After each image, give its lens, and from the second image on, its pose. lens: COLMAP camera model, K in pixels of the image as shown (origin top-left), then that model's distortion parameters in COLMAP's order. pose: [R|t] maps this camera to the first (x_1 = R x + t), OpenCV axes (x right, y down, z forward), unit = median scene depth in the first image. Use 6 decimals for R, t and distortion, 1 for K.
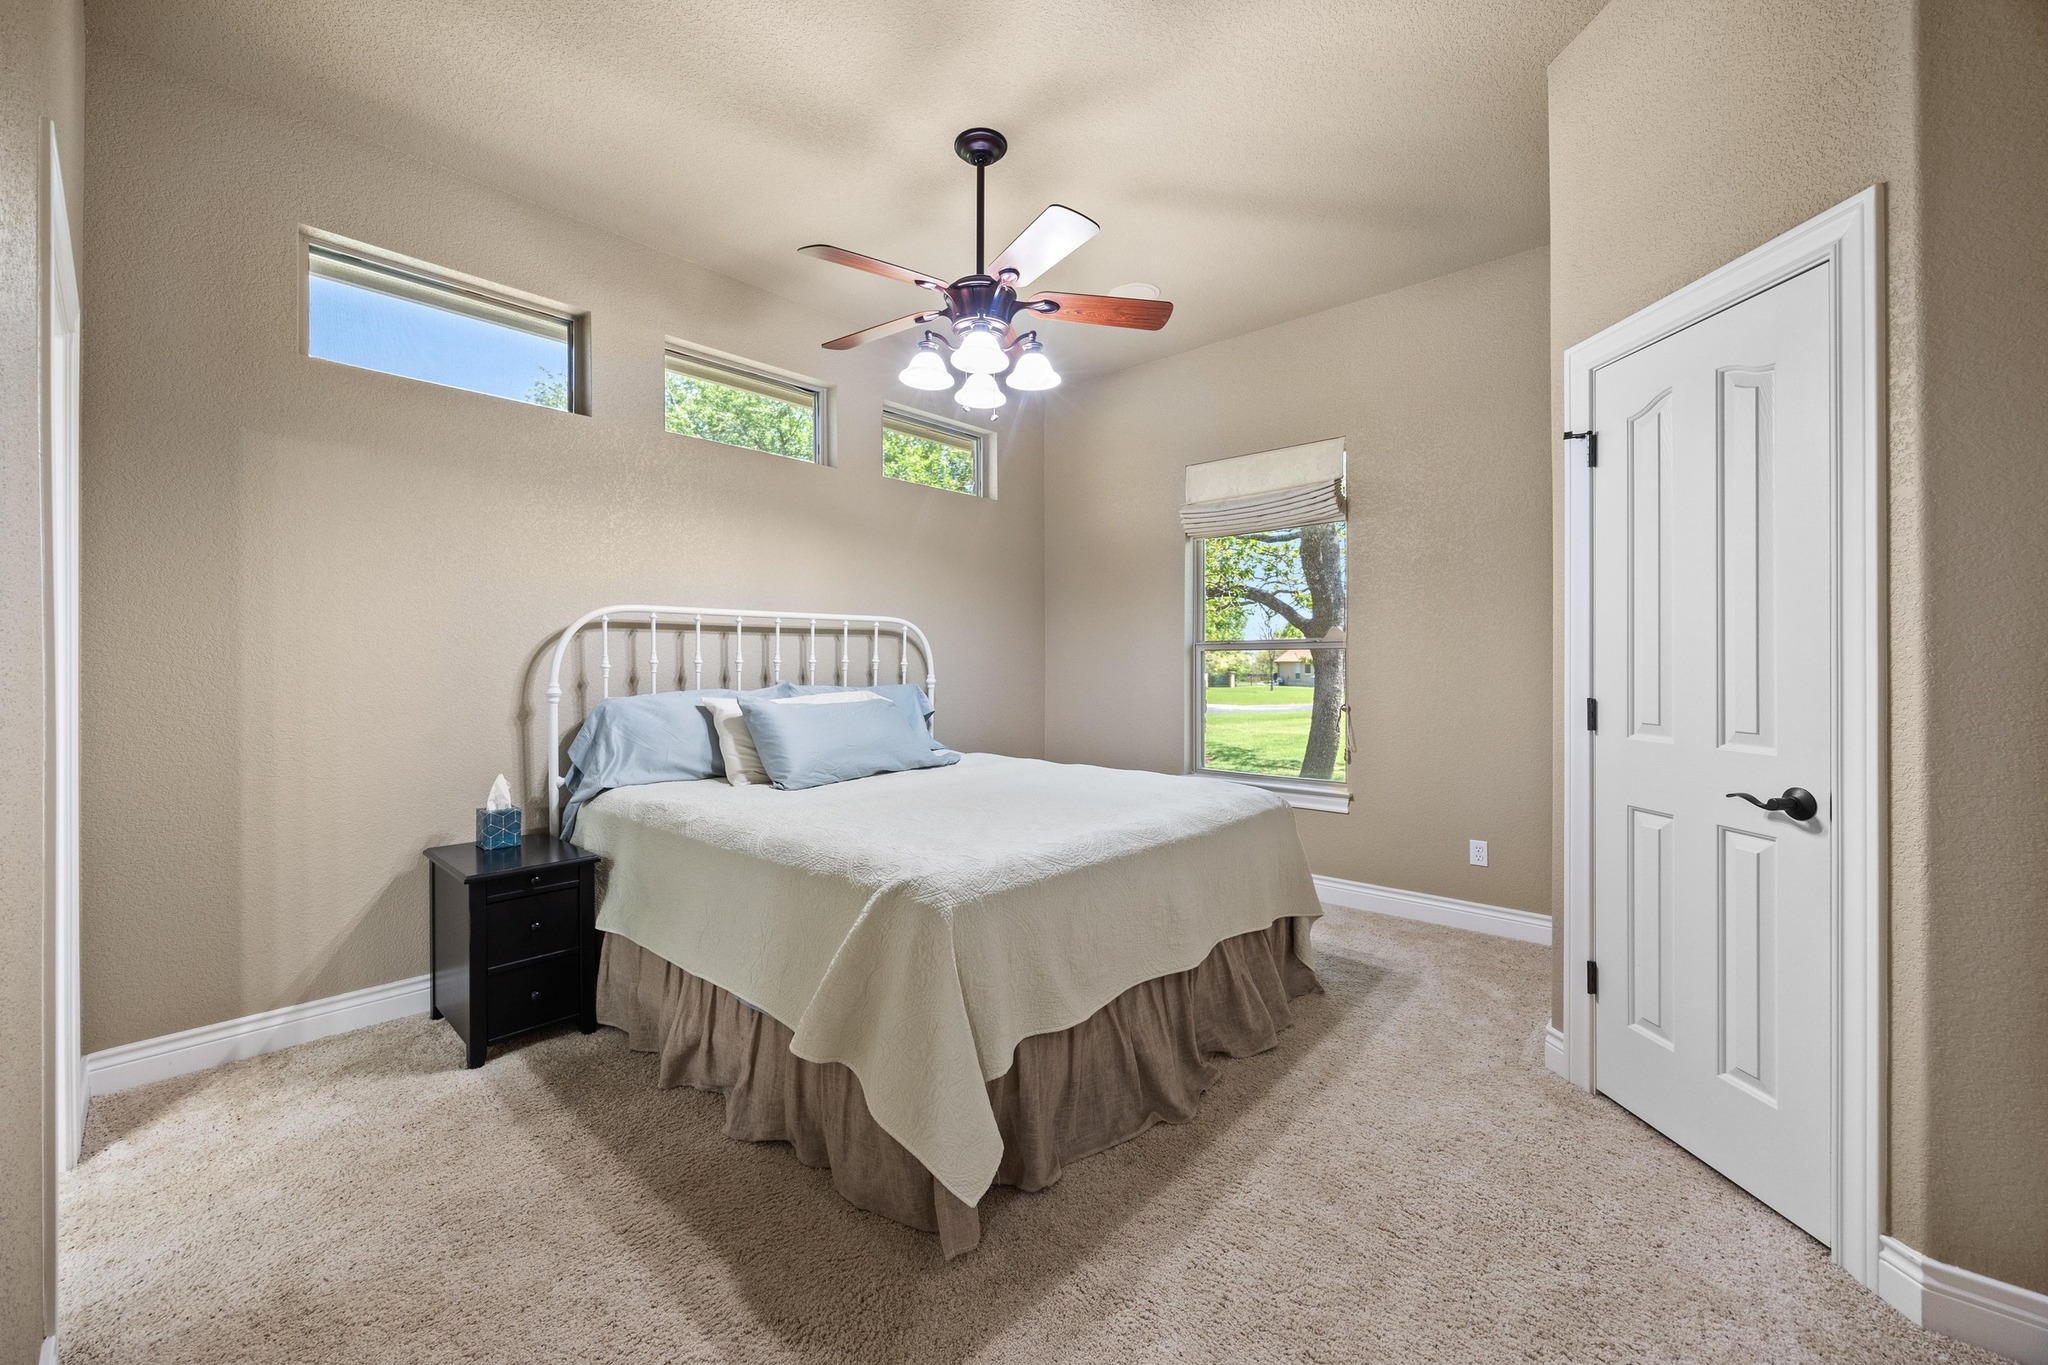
lens RADIAL K [[781.5, 0, 1024.4], [0, 781.5, 672.3], [0, 0, 1]] dist [-0.000524, -0.000070]
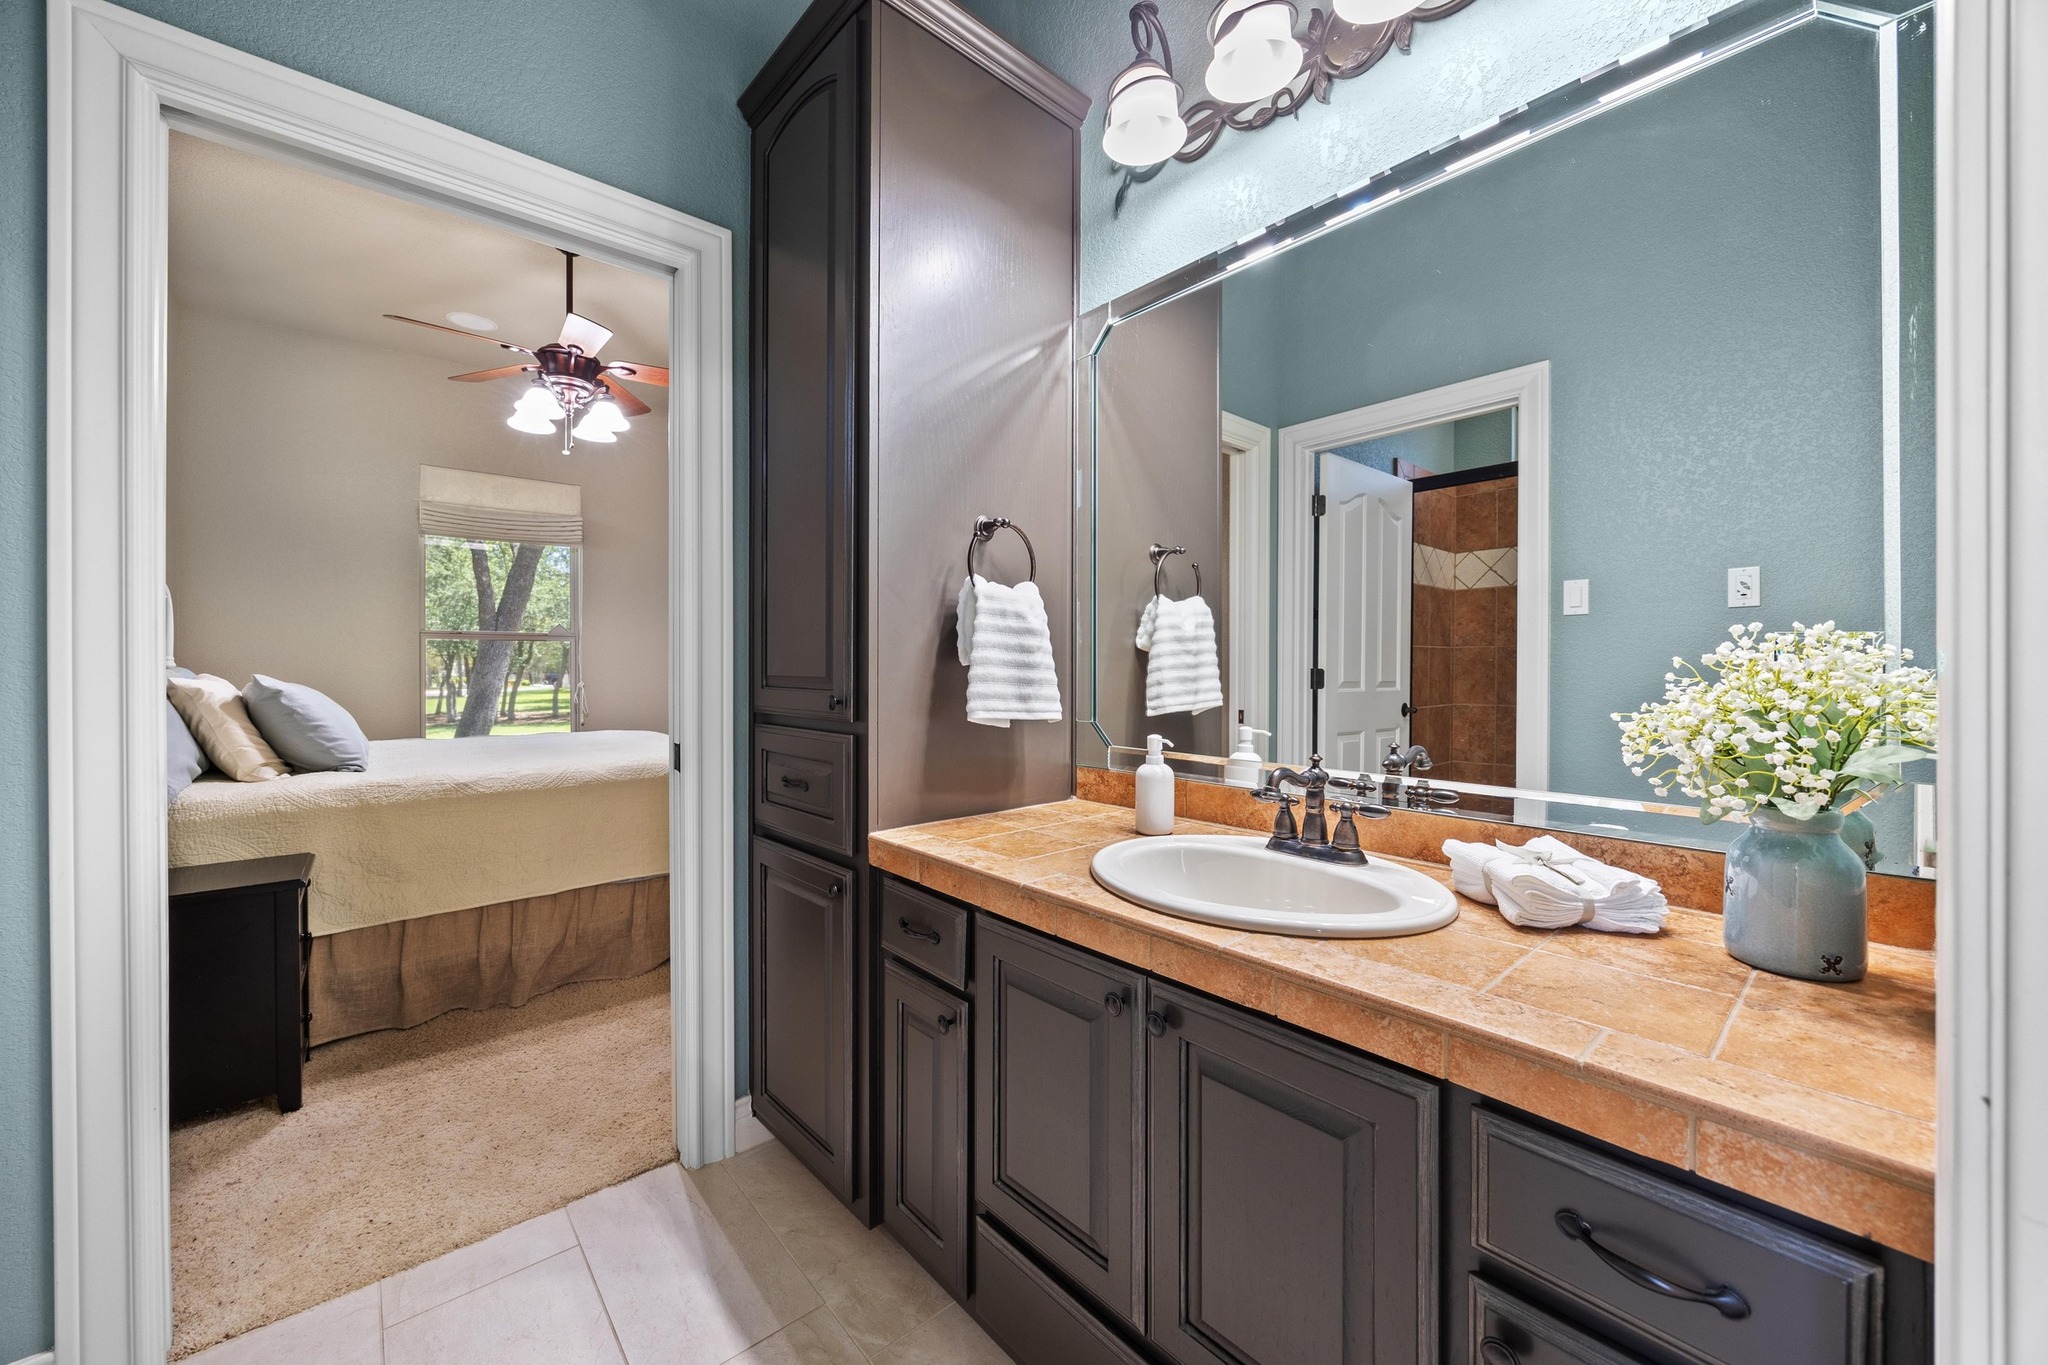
lens RADIAL K [[781.5, 0, 1024.4], [0, 781.5, 672.3], [0, 0, 1]] dist [-0.000524, -0.000070]
pose [[0.096501, -0.004342, 0.995323, -1.198131], [0.002412, 0.999989, 0.004128, 0.028077], [-0.995330, 0.002002, 0.096511, 0.107941]]
